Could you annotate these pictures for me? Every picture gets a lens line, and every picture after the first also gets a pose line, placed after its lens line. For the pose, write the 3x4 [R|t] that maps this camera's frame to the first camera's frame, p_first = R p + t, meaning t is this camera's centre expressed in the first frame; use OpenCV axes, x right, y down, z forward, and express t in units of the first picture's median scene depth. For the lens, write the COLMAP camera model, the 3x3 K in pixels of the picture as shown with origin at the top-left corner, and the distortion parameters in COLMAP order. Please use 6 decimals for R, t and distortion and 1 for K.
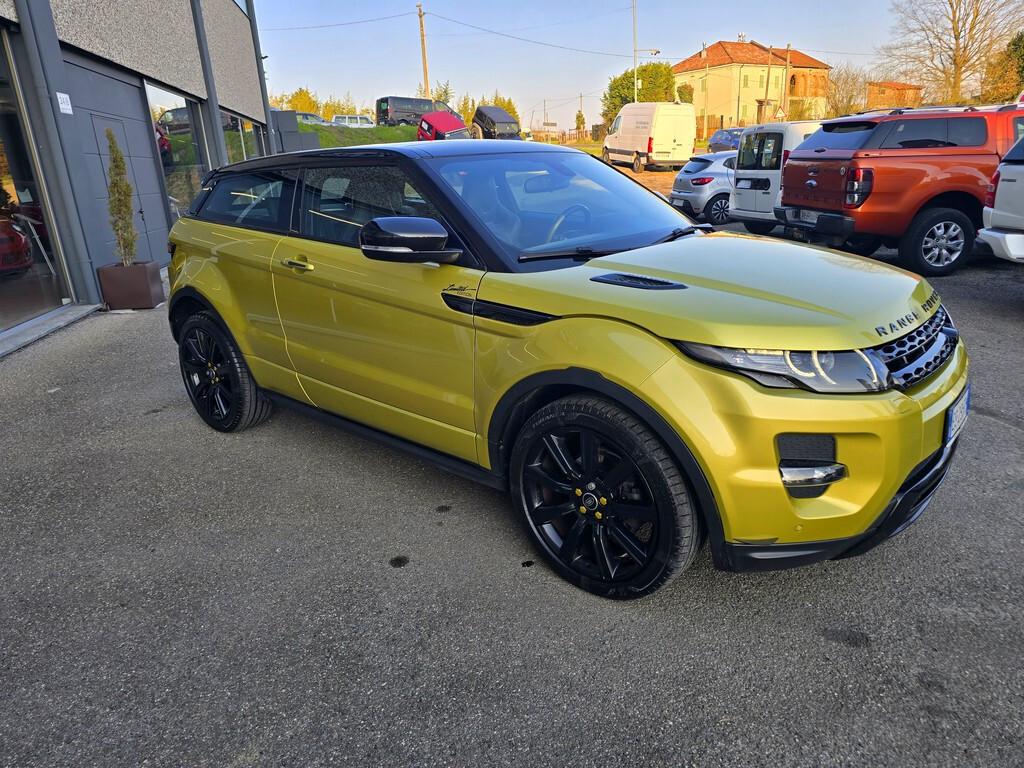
lens RADIAL K [[688.5, 0, 505.7], [0, 688.5, 384.2], [0, 0, 1]] dist [0.049129, -0.036541]
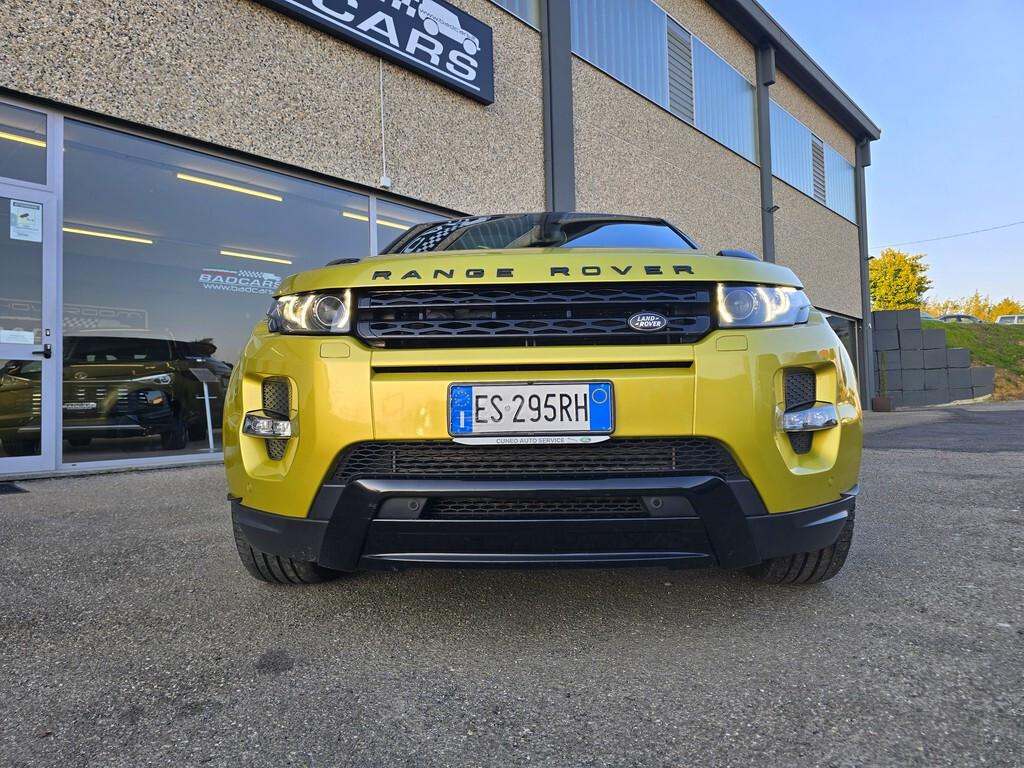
lens RADIAL K [[687.1, 0, 515.3], [0, 687.1, 373.9], [0, 0, 1]] dist [0.060480, -0.048766]
pose [[0.621111, 0.004509, -0.783710, 0.391499], [-0.249106, 0.949261, -0.191961, 0.046600], [0.743080, 0.314456, 0.590720, 0.206130]]
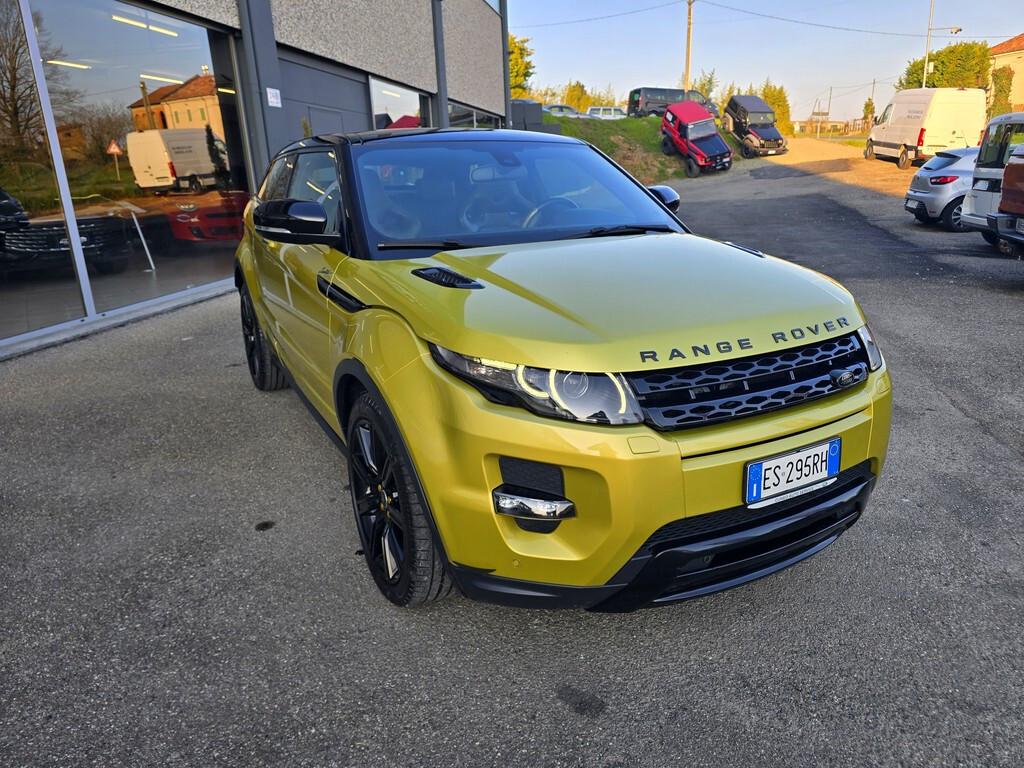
lens RADIAL K [[691.3, 0, 514.7], [0, 691.3, 379.7], [0, 0, 1]] dist [0.050135, -0.041987]
pose [[0.936322, 0.124192, -0.328447, 0.204739], [-0.122904, 0.992110, 0.024767, -0.014796], [0.328931, 0.017178, 0.944198, 0.045035]]
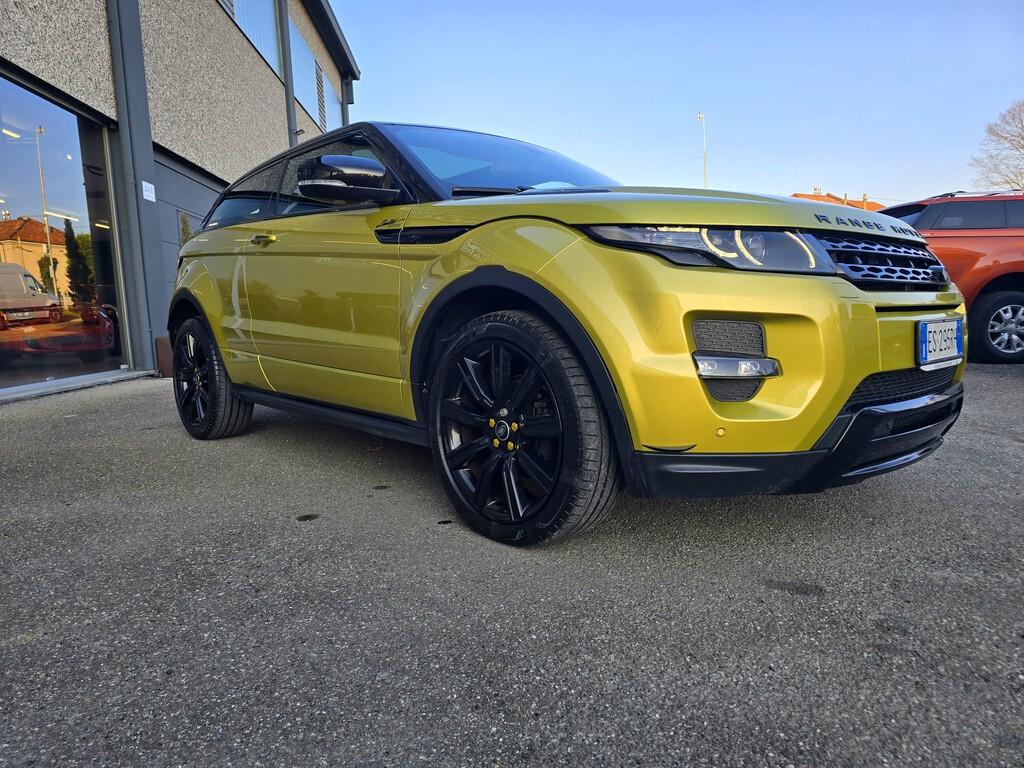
lens RADIAL K [[688.5, 0, 504.5], [0, 688.5, 388.8], [0, 0, 1]] dist [0.053807, -0.045704]
pose [[0.992650, 0.030506, -0.117116, 0.077821], [-0.052725, 0.980056, -0.191599, 0.098131], [0.108936, 0.196366, 0.974461, 0.046329]]
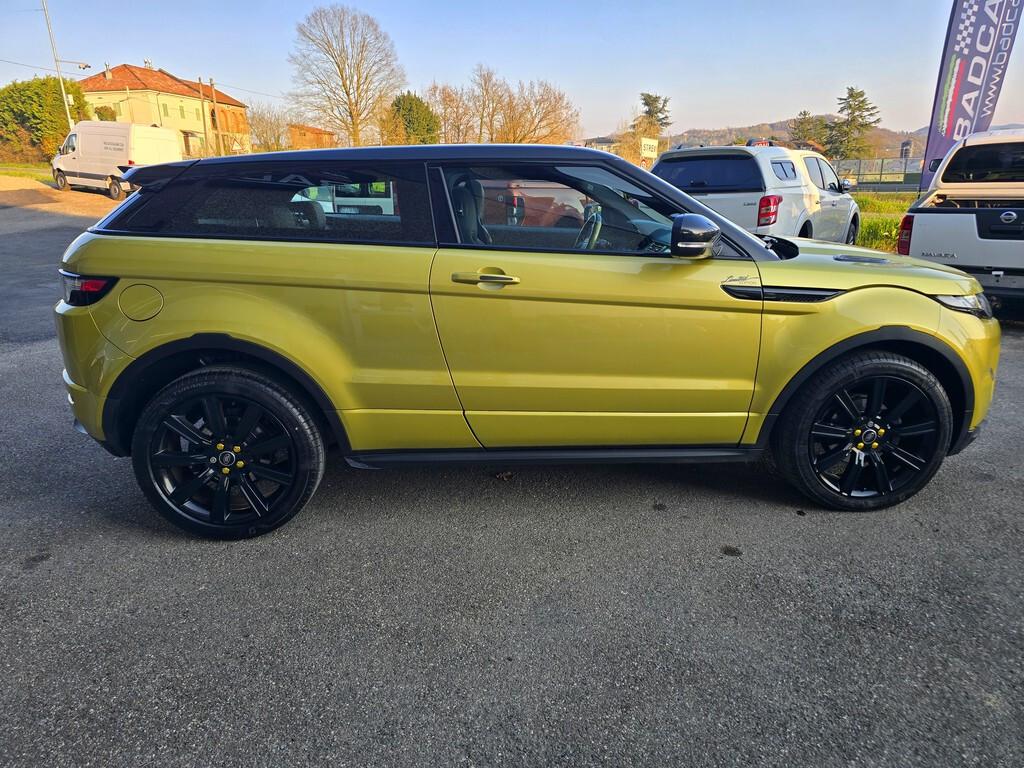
lens RADIAL K [[696.7, 0, 512.0], [0, 696.7, 384.0], [0, 0, 1]] dist [0.050693, -0.041176]
pose [[0.704293, -0.165259, 0.690407, -0.408439], [0.198850, 0.979520, 0.031613, -0.030881], [-0.681492, 0.115022, 0.722730, 0.174850]]
